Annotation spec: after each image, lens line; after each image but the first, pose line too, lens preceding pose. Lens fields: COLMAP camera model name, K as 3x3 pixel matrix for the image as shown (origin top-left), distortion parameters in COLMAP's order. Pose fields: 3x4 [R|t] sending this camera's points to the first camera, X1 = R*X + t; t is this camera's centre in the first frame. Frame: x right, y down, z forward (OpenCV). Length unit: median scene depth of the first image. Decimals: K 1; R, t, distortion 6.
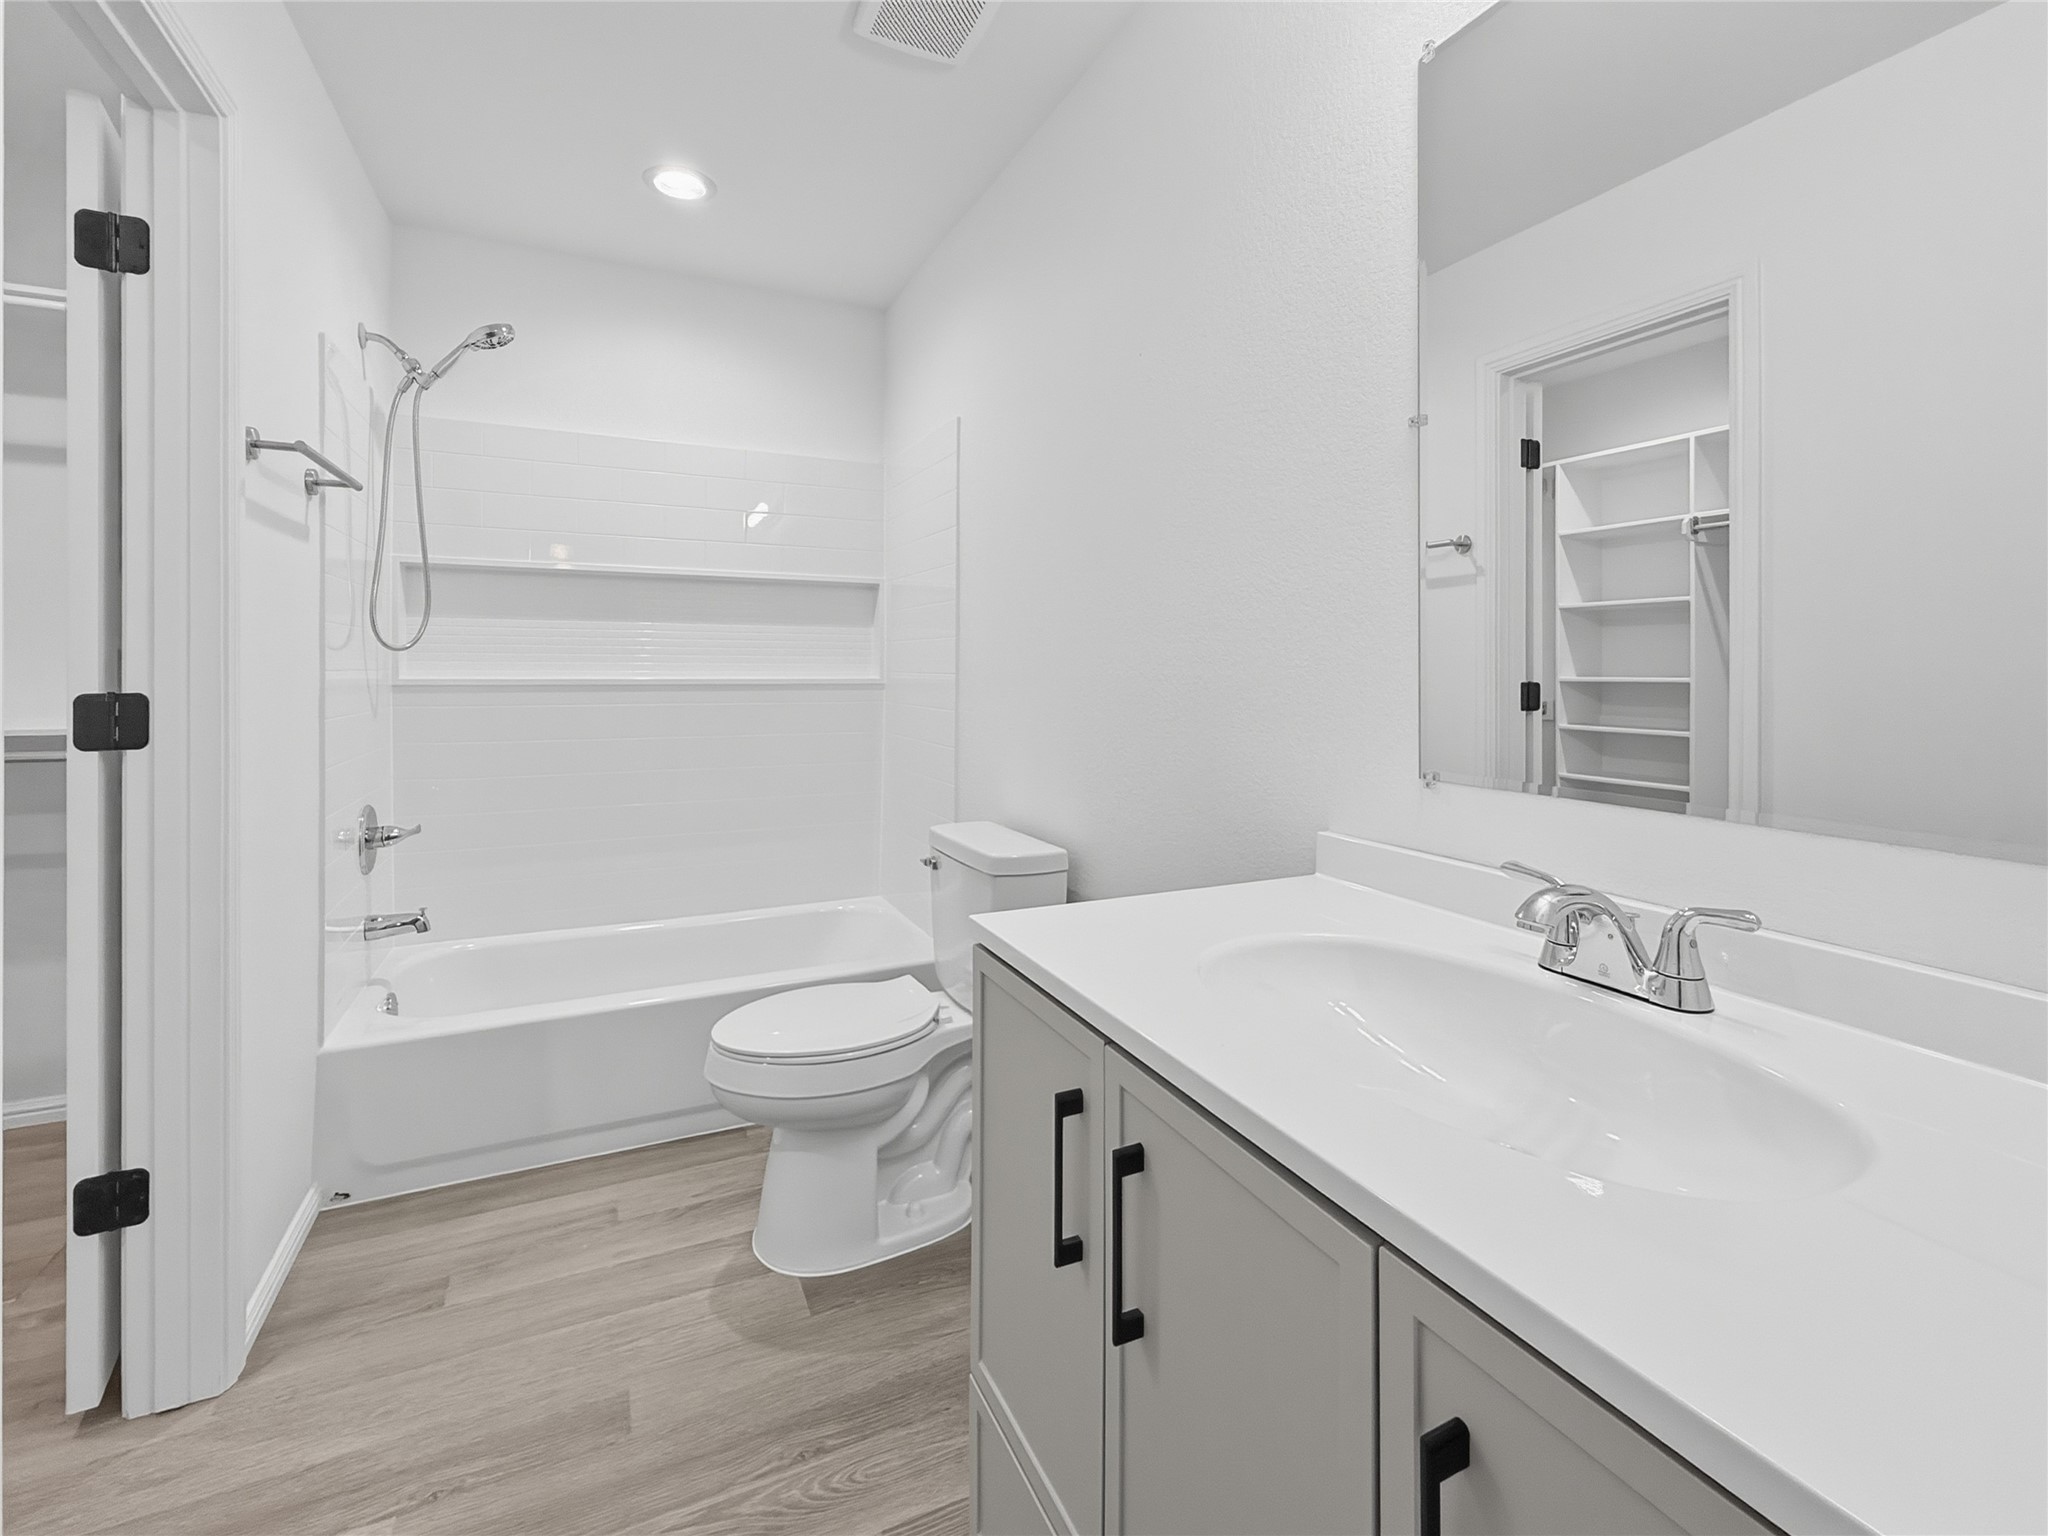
lens RADIAL K [[819.8, 0, 1024.0], [0, 819.8, 768.0], [0, 0, 1]] dist [0.002106, 0.000113]
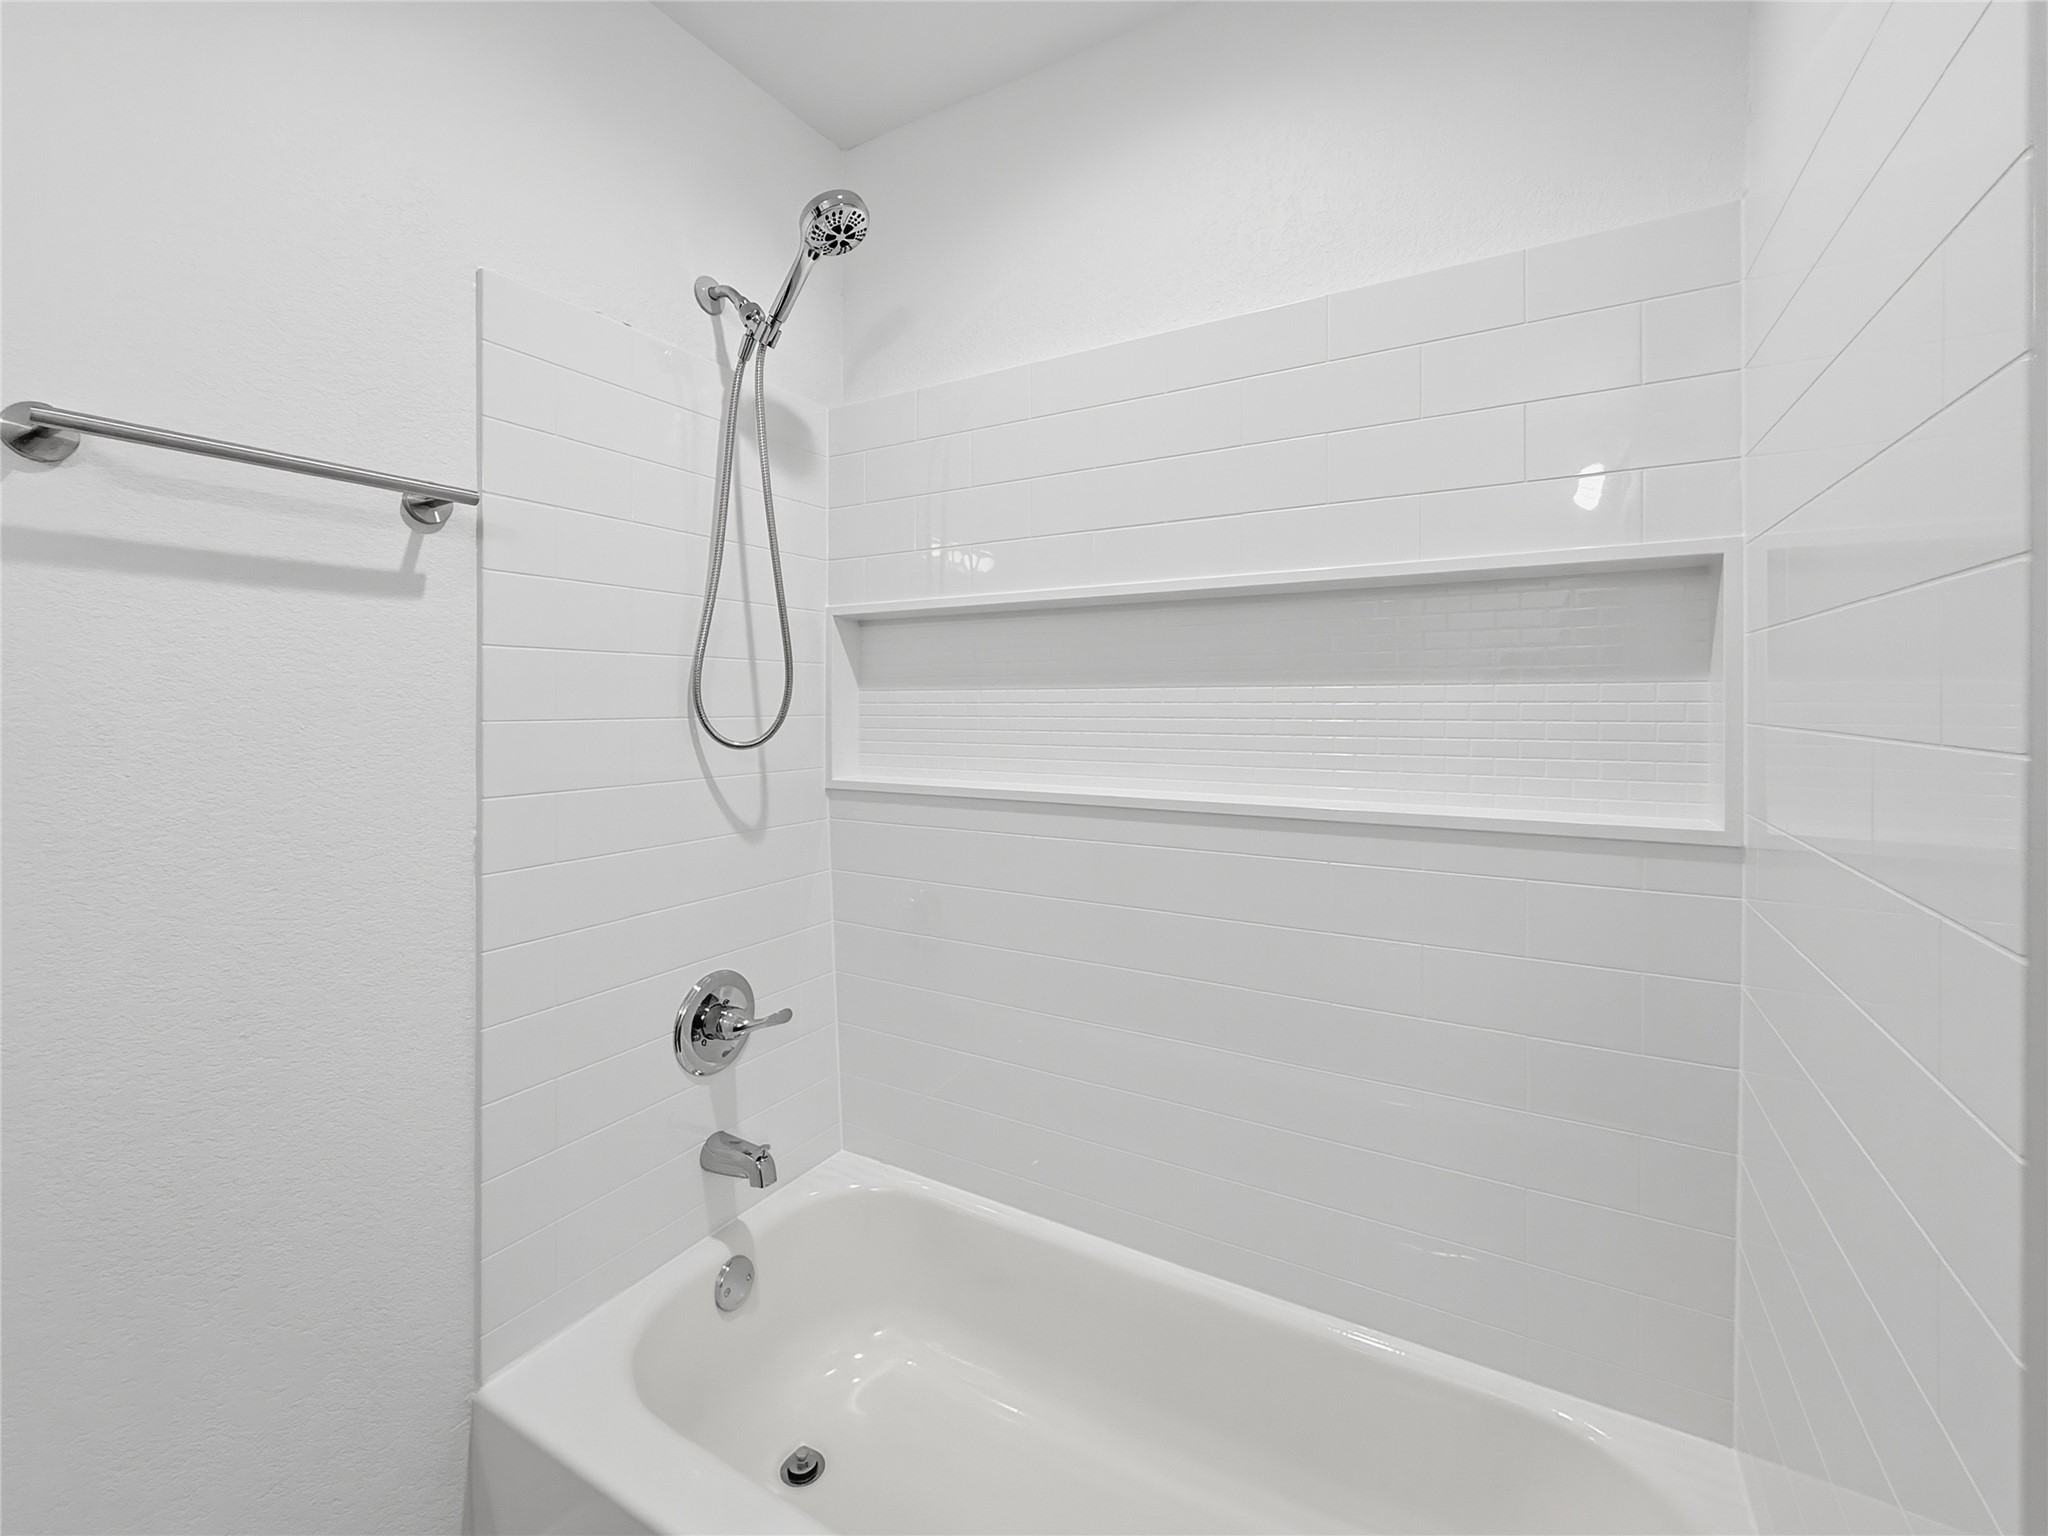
lens RADIAL K [[856.9, 0, 1012.7], [0, 856.9, 726.5], [0, 0, 1]] dist [-0.000112, 0.000398]
pose [[0.558571, 0.021885, -0.829168, -0.052001], [-0.094900, 0.994774, -0.037674, -0.121668], [0.824010, 0.099732, 0.557729, 0.610093]]
